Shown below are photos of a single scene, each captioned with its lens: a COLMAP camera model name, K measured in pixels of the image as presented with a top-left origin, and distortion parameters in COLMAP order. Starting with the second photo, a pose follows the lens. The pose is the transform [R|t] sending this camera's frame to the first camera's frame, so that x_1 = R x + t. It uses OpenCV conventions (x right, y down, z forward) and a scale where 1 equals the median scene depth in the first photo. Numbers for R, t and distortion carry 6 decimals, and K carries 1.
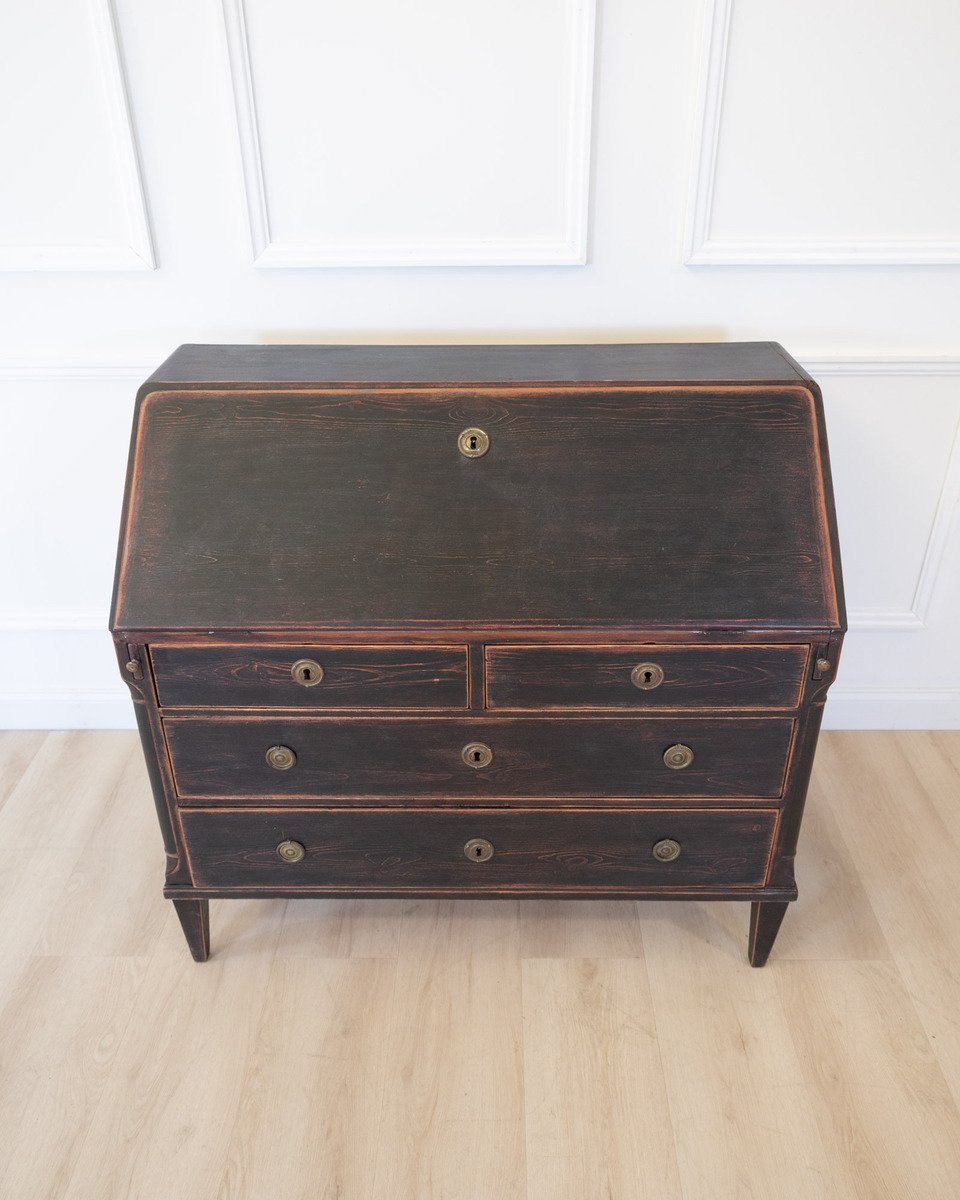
lens RADIAL K [[920.0, 0, 484.7], [0, 920.0, 505.5], [0, 0, 1]] dist [0.001684, -0.000697]
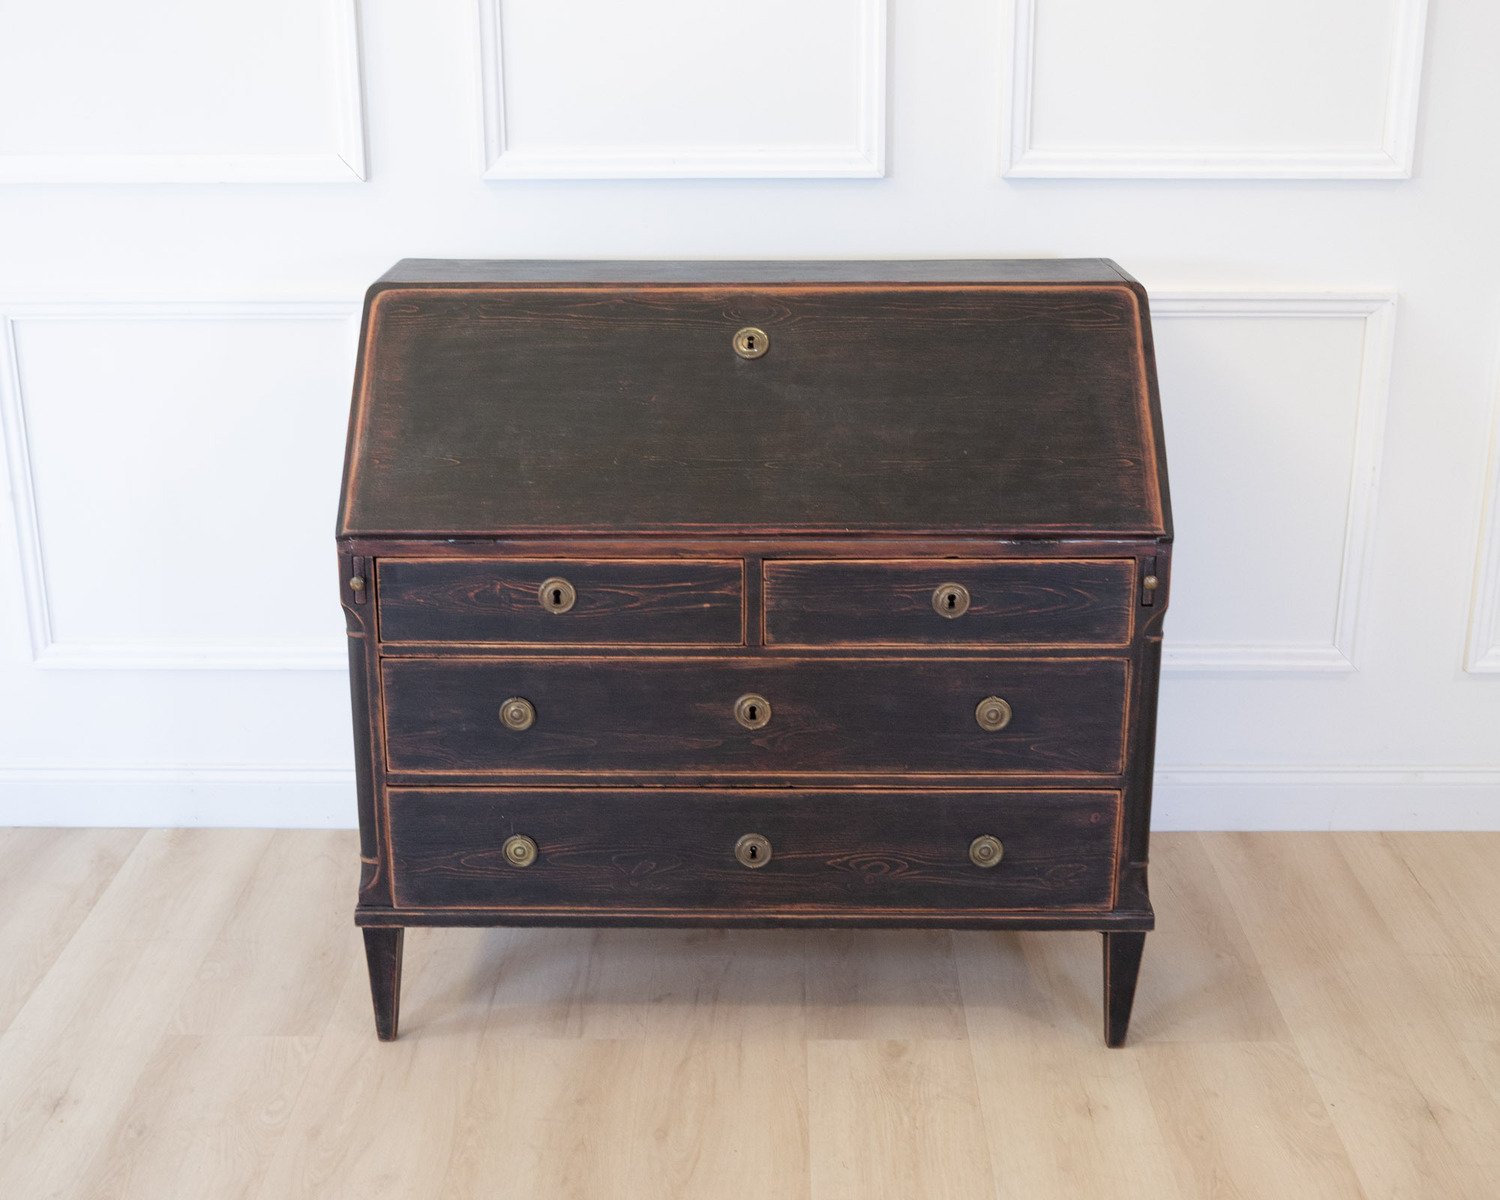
lens RADIAL K [[1793.9, 0, 744.7], [0, 1793.9, 476.4], [0, 0, 1]] dist [-0.022622, -0.002855]
pose [[0.999979, 0.005895, -0.002614, -0.012092], [-0.006289, 0.981106, -0.193369, 0.364716], [0.001425, 0.193381, 0.981123, -0.617291]]
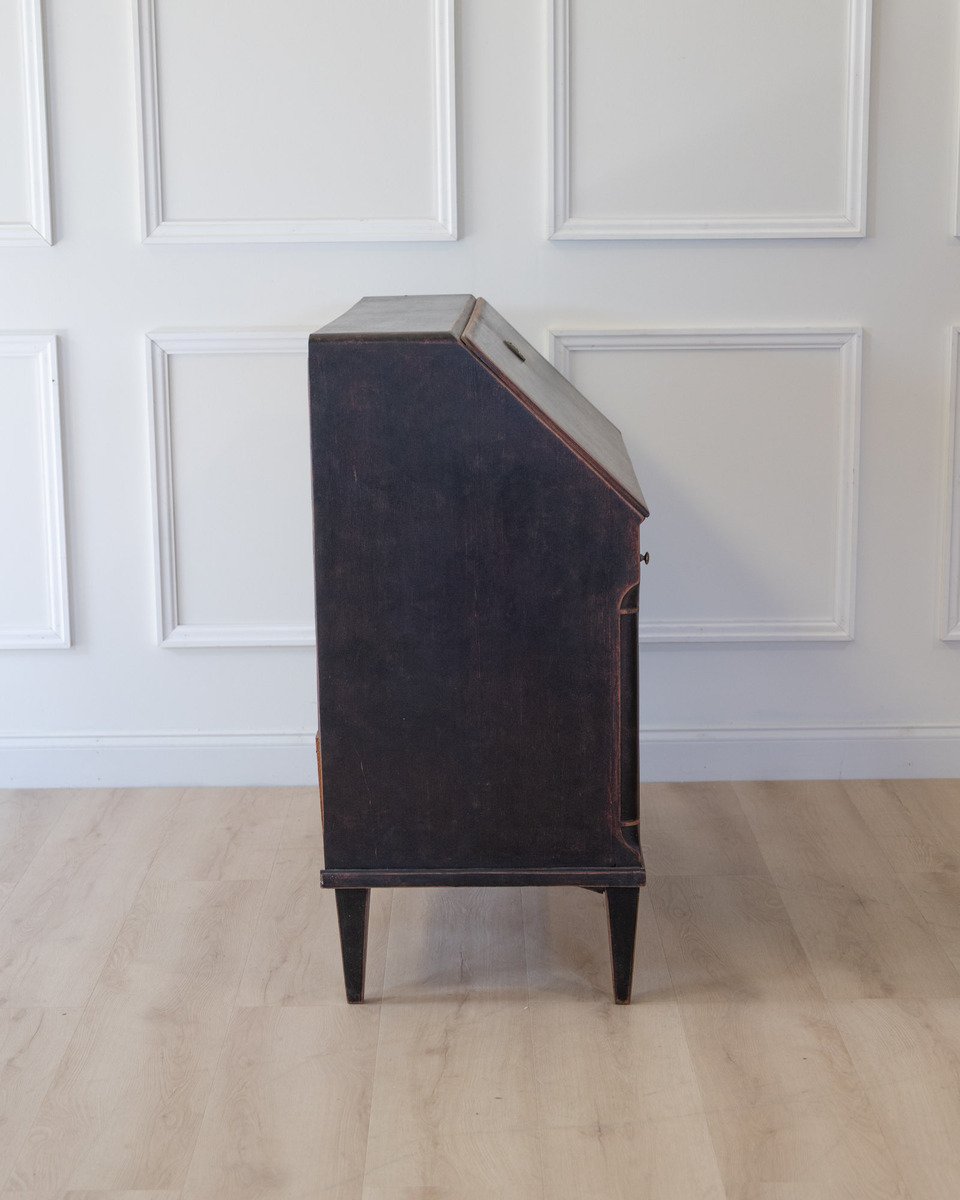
lens RADIAL K [[2171.0, 0, 465.8], [0, 2171.0, 599.2], [0, 0, 1]] dist [-0.004522, 0.025658]
pose [[0.999918, -0.003418, 0.012346, 0.100367], [0.006824, 0.957754, -0.287506, 0.992797], [-0.010842, 0.287567, 0.957699, -1.490761]]
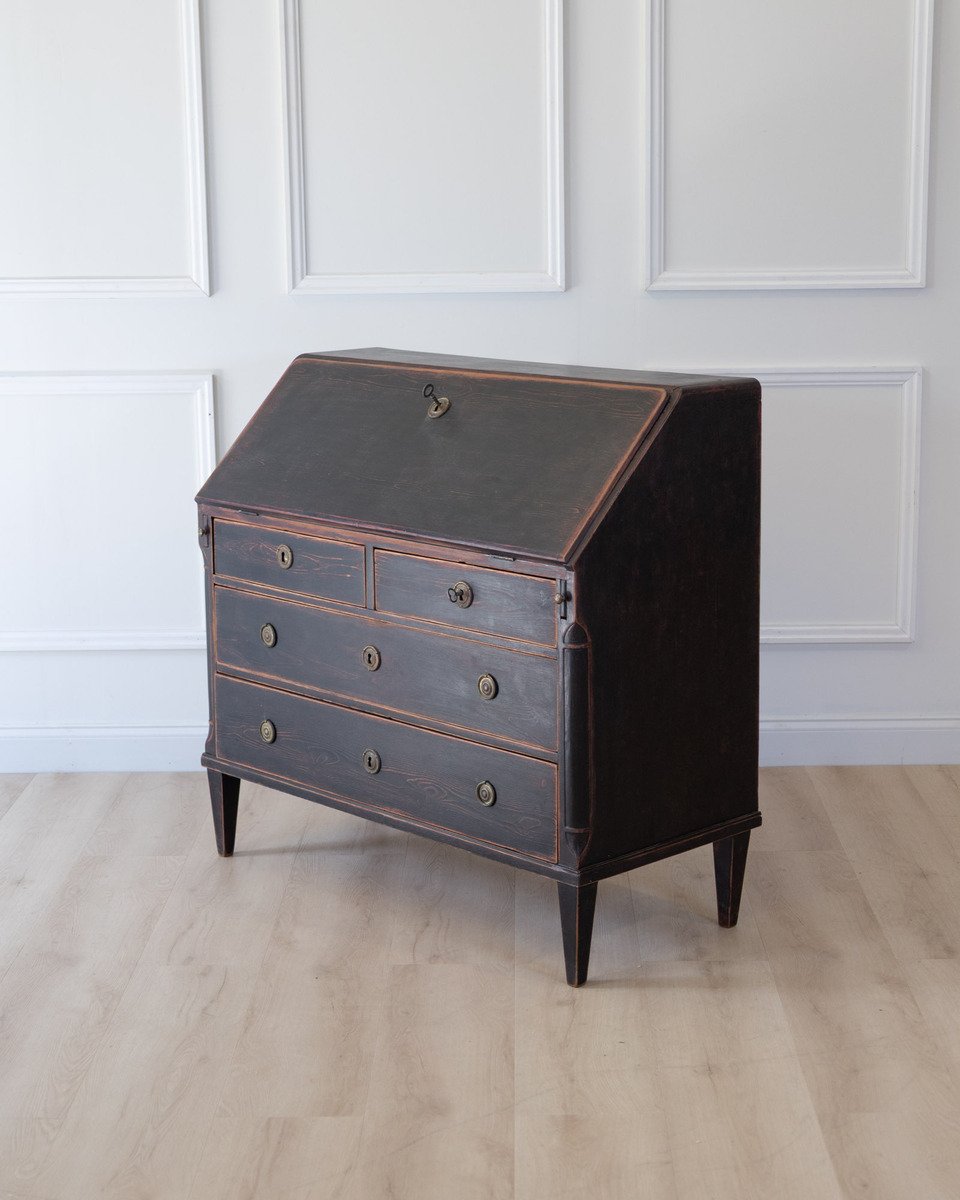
lens RADIAL K [[2098.9, 0, 481.6], [0, 2098.9, 561.4], [0, 0, 1]] dist [-0.006550, 0.008443]
pose [[0.999981, -0.003489, -0.005054, 0.014199], [0.001858, 0.956277, -0.292456, 1.025387], [0.005854, 0.292441, 0.956266, -1.782256]]
